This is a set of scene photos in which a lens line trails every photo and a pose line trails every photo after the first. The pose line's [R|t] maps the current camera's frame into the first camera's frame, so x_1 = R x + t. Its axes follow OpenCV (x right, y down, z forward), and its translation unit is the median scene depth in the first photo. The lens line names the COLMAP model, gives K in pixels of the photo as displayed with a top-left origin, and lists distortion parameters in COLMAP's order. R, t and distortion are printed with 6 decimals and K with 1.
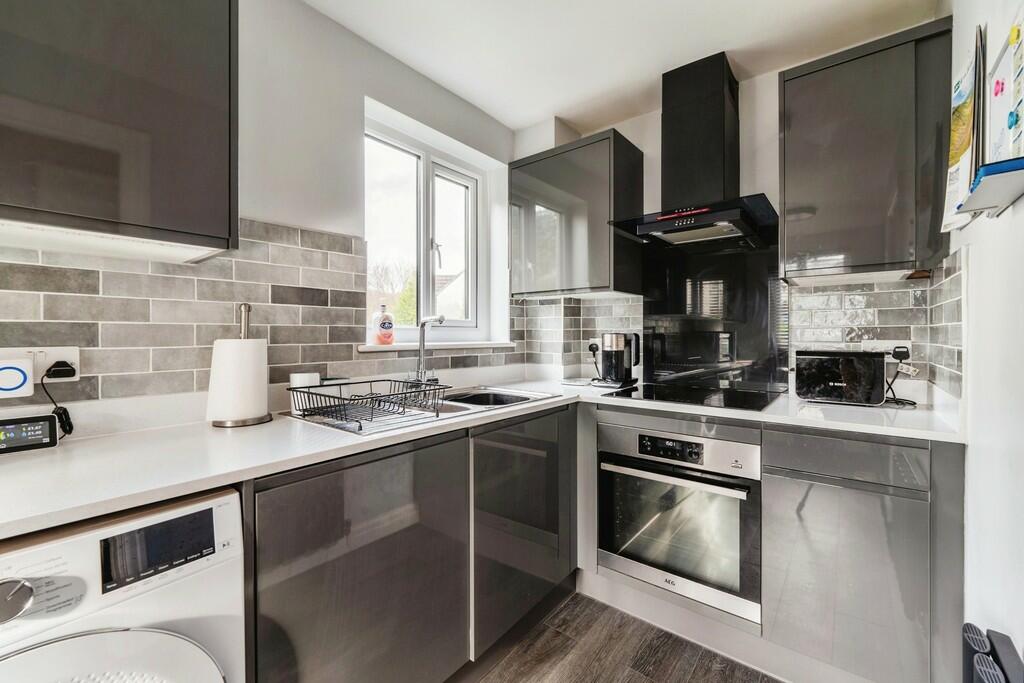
lens RADIAL K [[418.0, 0, 513.4], [0, 418.0, 336.8], [0, 0, 1]] dist [-0.000534, -0.000340]
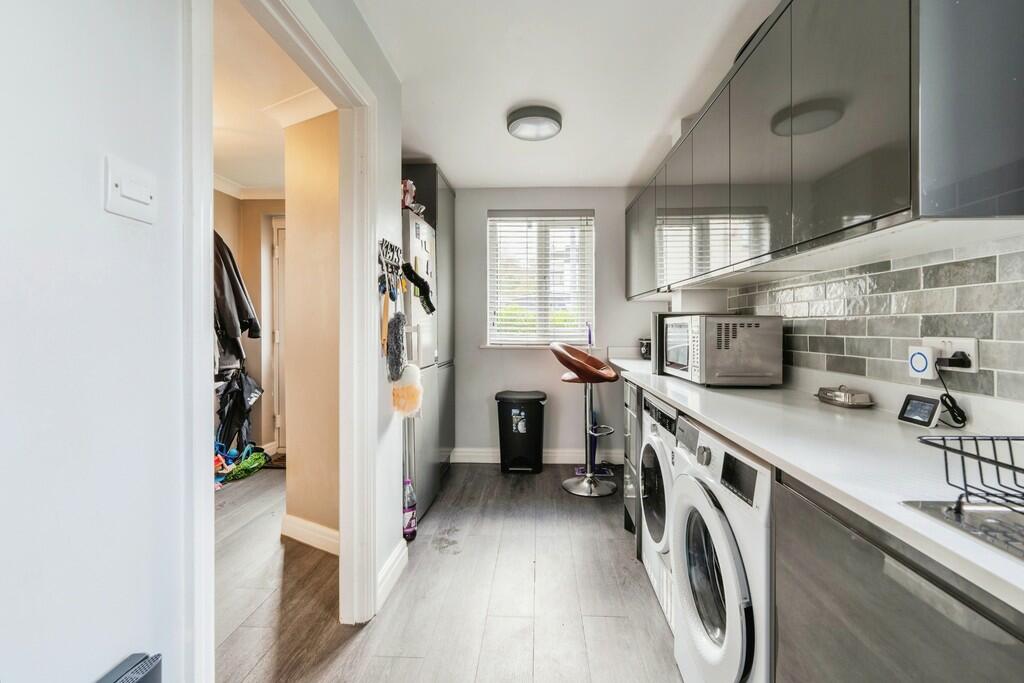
lens RADIAL K [[432.0, 0, 515.3], [0, 432.0, 329.4], [0, 0, 1]] dist [-0.000531, -0.000072]
pose [[-0.809096, 0.002846, -0.587670, 0.268635], [-0.004698, 0.999925, 0.011310, -0.002160], [0.587658, 0.011912, -0.809022, 0.751283]]
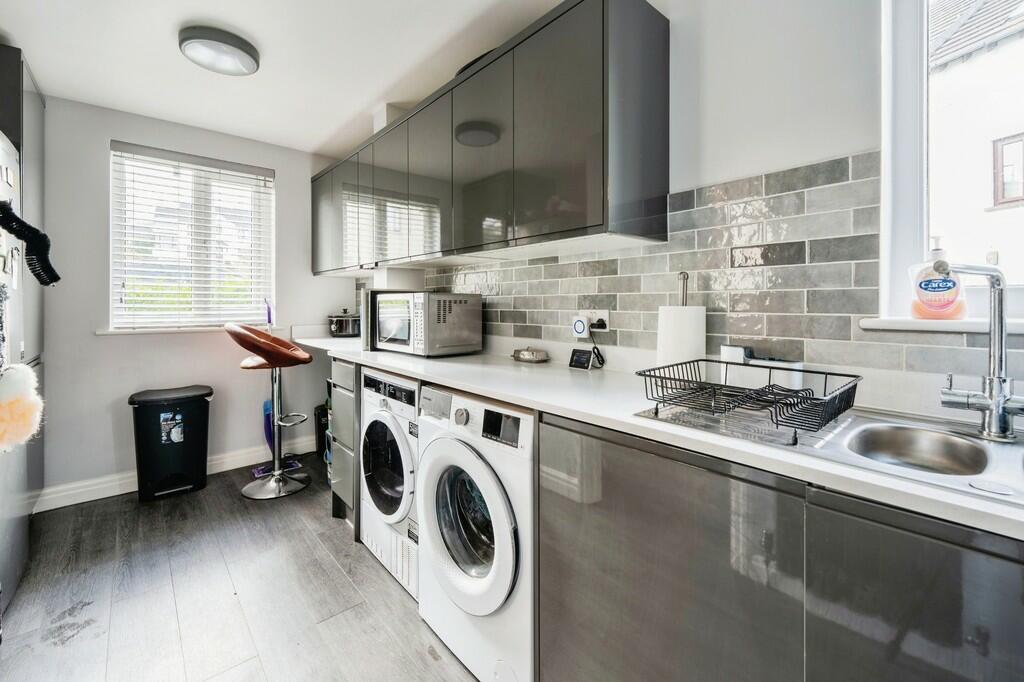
lens RADIAL K [[434.5, 0, 512.0], [0, 434.5, 304.3], [0, 0, 1]] dist [-0.000122, -0.000406]
pose [[-0.171566, 0.003557, -0.985166, 0.385464], [-0.004101, 0.999982, 0.004324, -0.001872], [0.985164, 0.004782, -0.171548, 0.586664]]
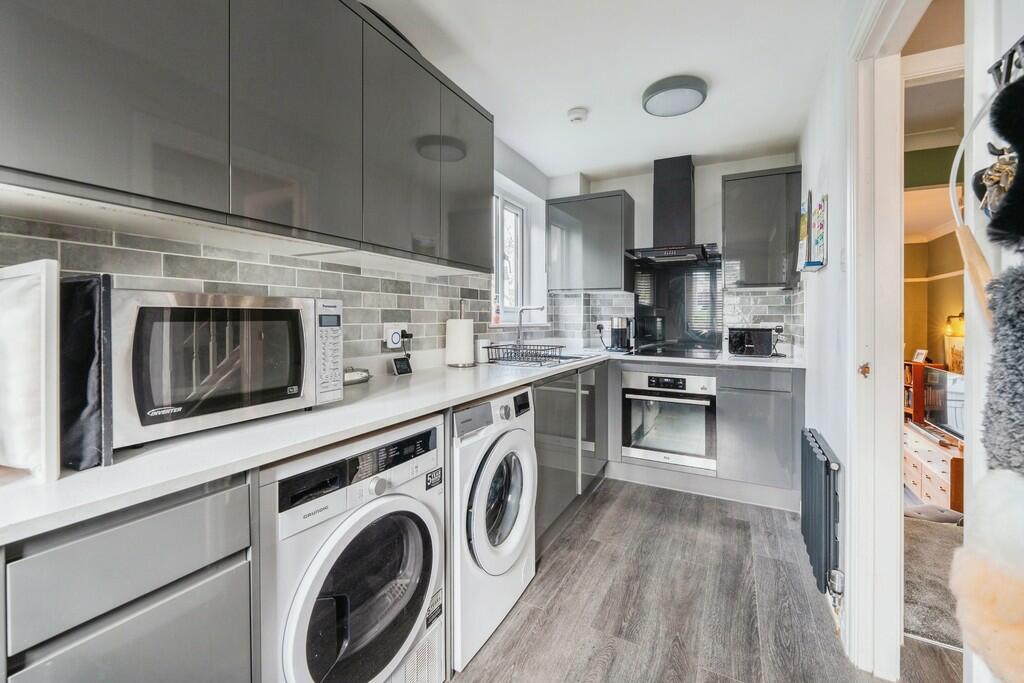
lens RADIAL K [[421.5, 0, 511.2], [0, 421.5, 316.6], [0, 0, 1]] dist [0.000552, -0.000013]
pose [[0.981724, 0.008236, 0.190133, -0.598299], [-0.006770, 0.999942, -0.008361, 0.005918], [-0.190191, 0.006921, 0.981723, -0.614886]]
